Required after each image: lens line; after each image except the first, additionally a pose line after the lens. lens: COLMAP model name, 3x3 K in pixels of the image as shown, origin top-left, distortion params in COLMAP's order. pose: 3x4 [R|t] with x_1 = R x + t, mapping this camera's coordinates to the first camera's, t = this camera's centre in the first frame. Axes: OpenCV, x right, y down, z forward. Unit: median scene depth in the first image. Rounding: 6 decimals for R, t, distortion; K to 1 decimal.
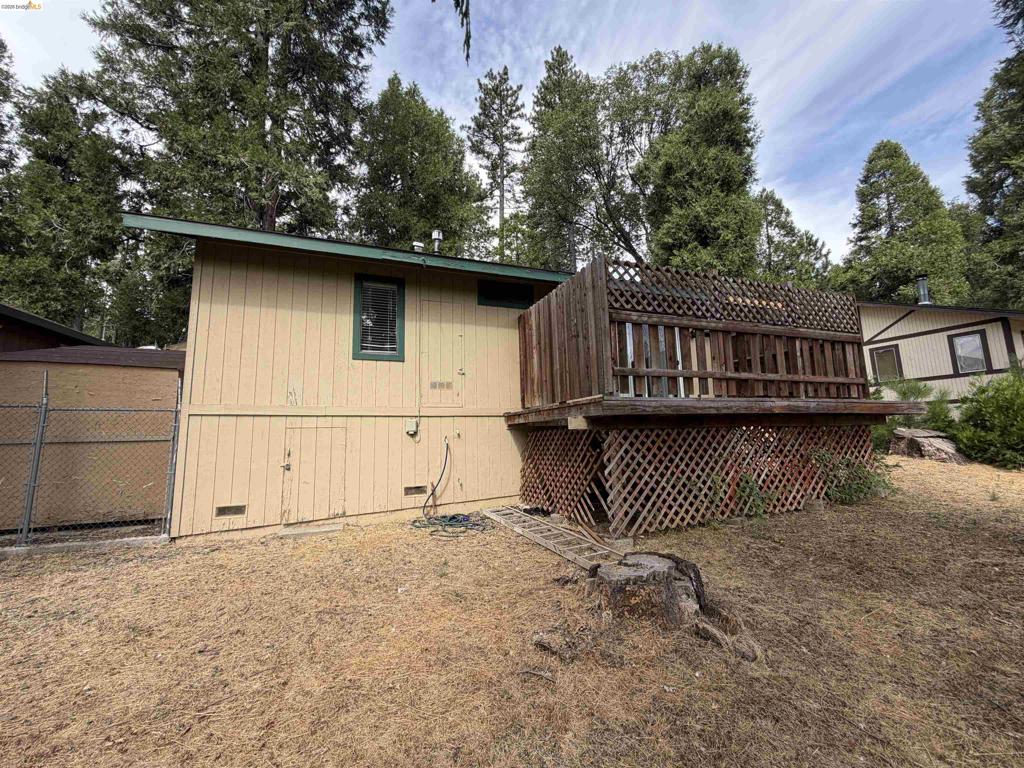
lens RADIAL K [[406.5, 0, 509.4], [0, 406.5, 384.7], [0, 0, 1]] dist [0.000075, 0.000148]
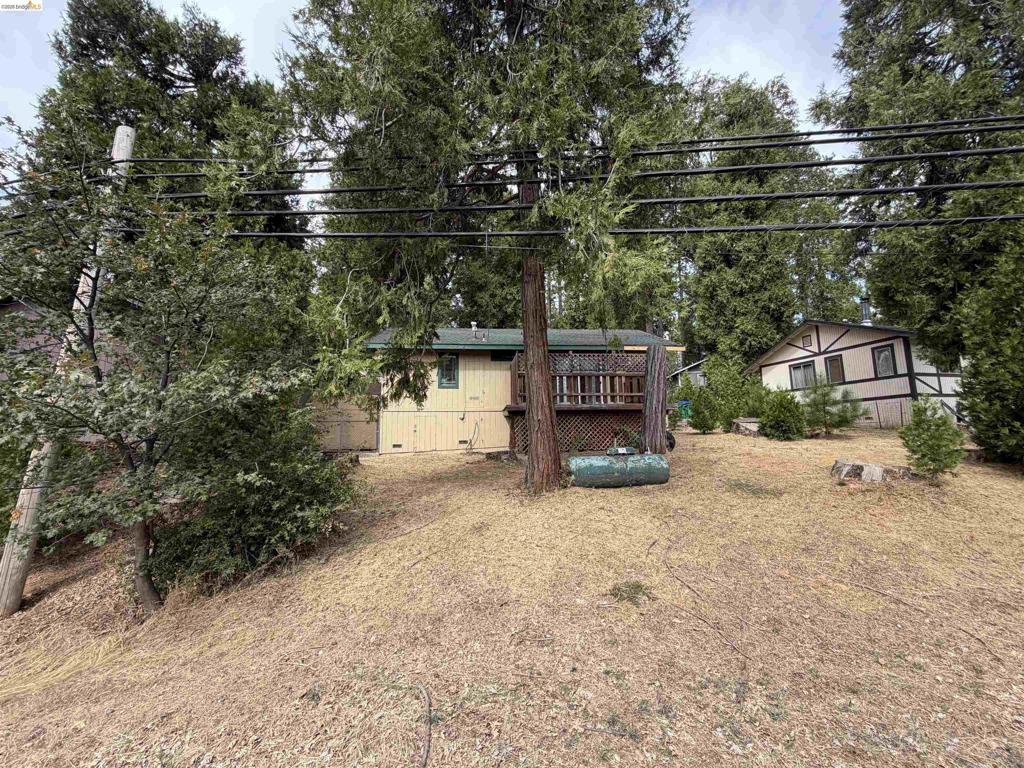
lens RADIAL K [[406.5, 0, 509.4], [0, 406.5, 384.7], [0, 0, 1]] dist [0.000075, 0.000148]
pose [[0.961609, -0.021281, -0.273596, 0.647807], [0.024393, 0.999671, 0.007977, -0.086618], [0.273336, -0.014345, 0.961812, -1.150956]]
